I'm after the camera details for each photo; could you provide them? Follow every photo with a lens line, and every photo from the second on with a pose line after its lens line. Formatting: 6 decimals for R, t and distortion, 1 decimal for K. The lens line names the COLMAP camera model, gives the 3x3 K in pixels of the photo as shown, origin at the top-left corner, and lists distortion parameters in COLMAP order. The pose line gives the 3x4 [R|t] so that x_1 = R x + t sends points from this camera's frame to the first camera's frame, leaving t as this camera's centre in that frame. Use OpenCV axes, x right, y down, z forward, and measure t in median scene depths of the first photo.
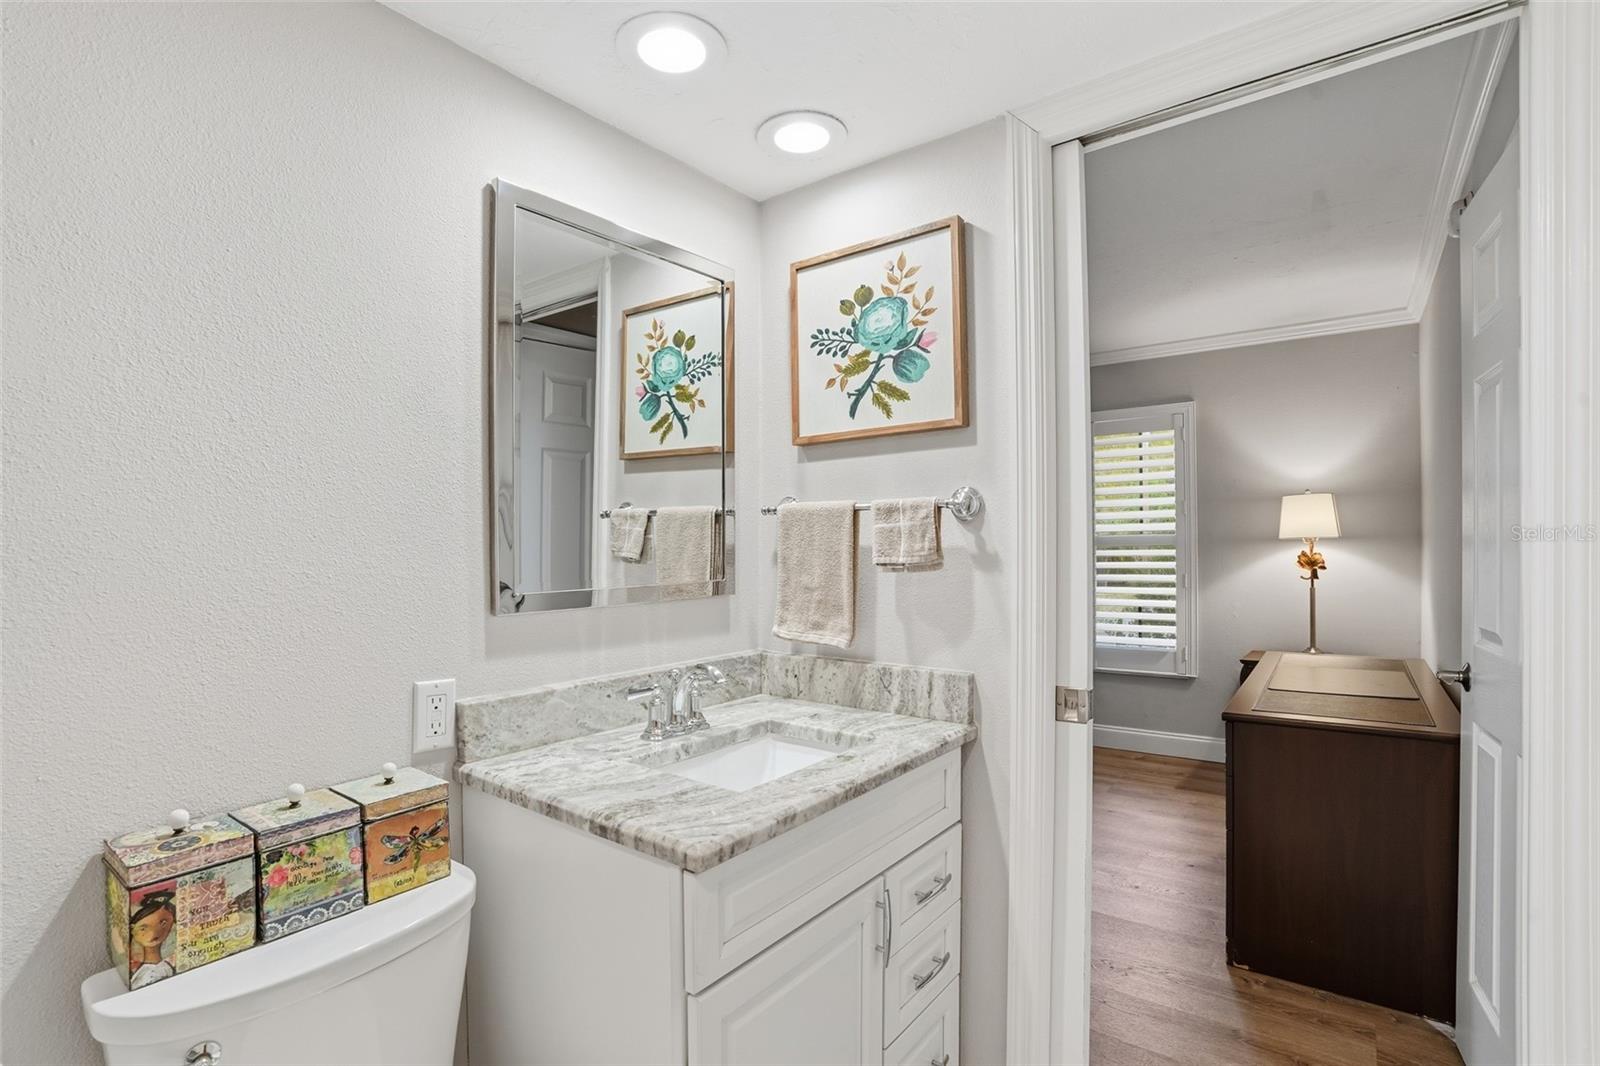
lens RADIAL K [[752.8, 0, 801.6], [0, 752.8, 541.7], [0, 0, 1]] dist [-0.046062, 0.017386]
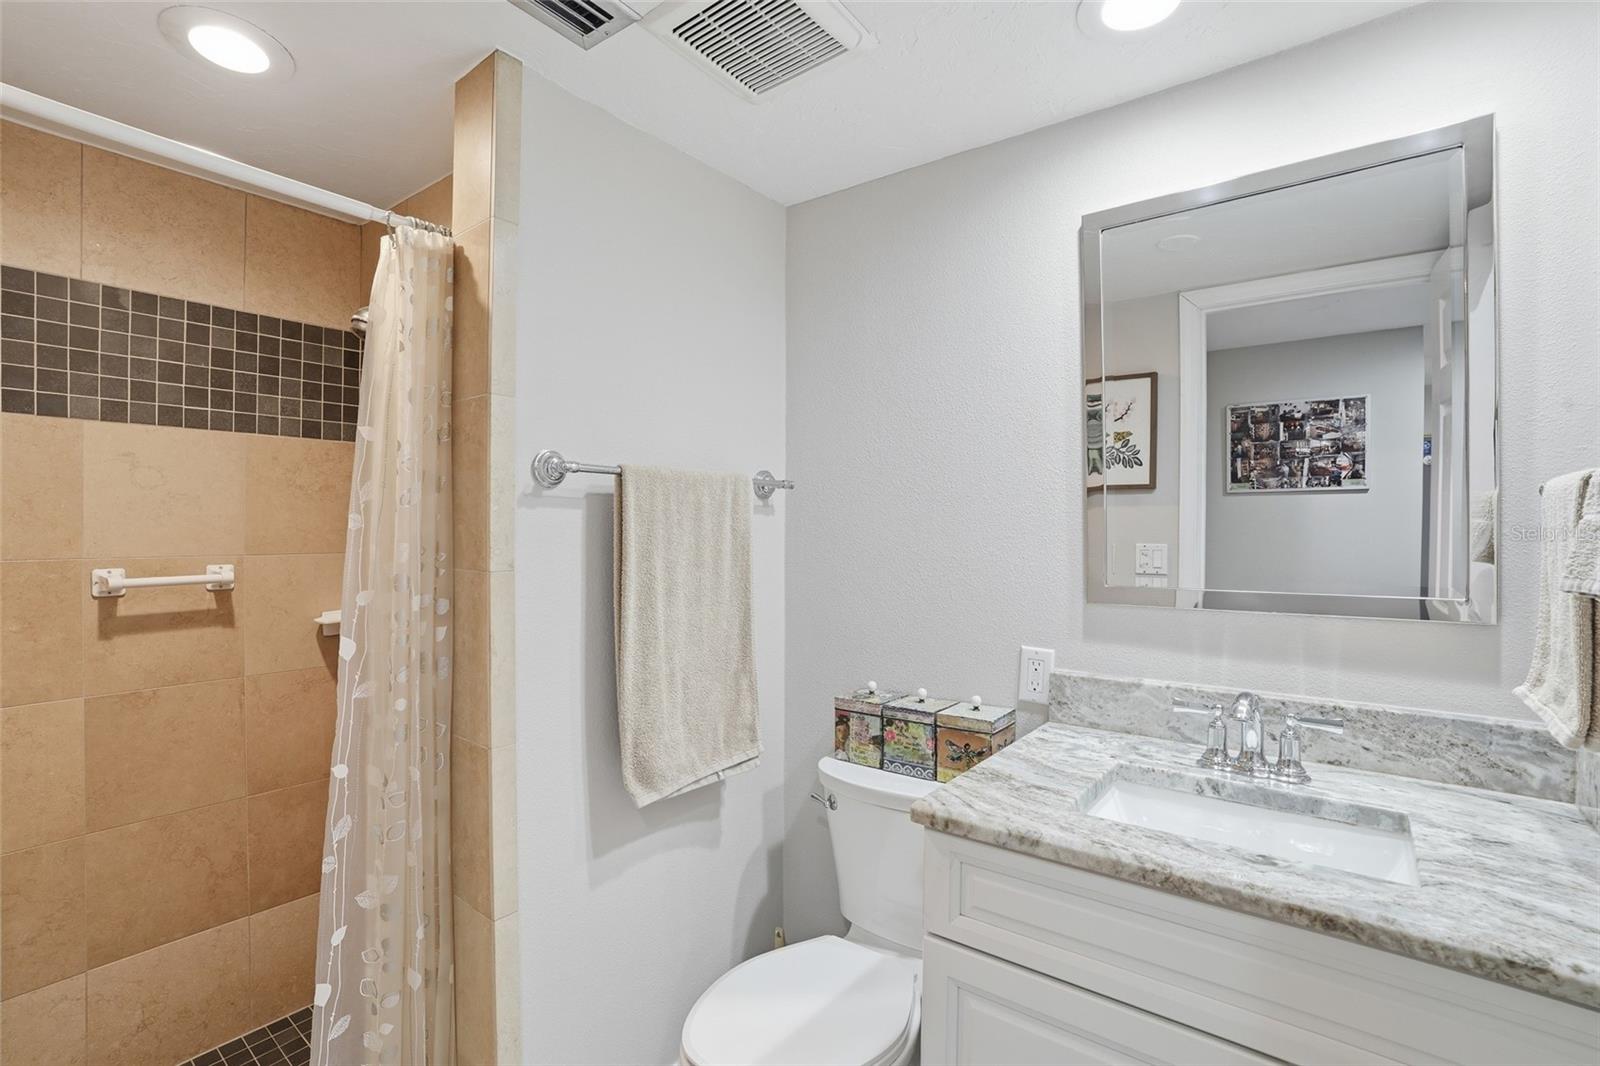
lens RADIAL K [[752.8, 0, 797.5], [0, 752.8, 537.7], [0, 0, 1]] dist [-0.046062, 0.017386]
pose [[-0.012104, 0.013006, -0.999842, 0.795959], [0.001444, 0.999915, 0.012990, -0.015452], [0.999926, -0.001286, -0.012121, 0.639771]]
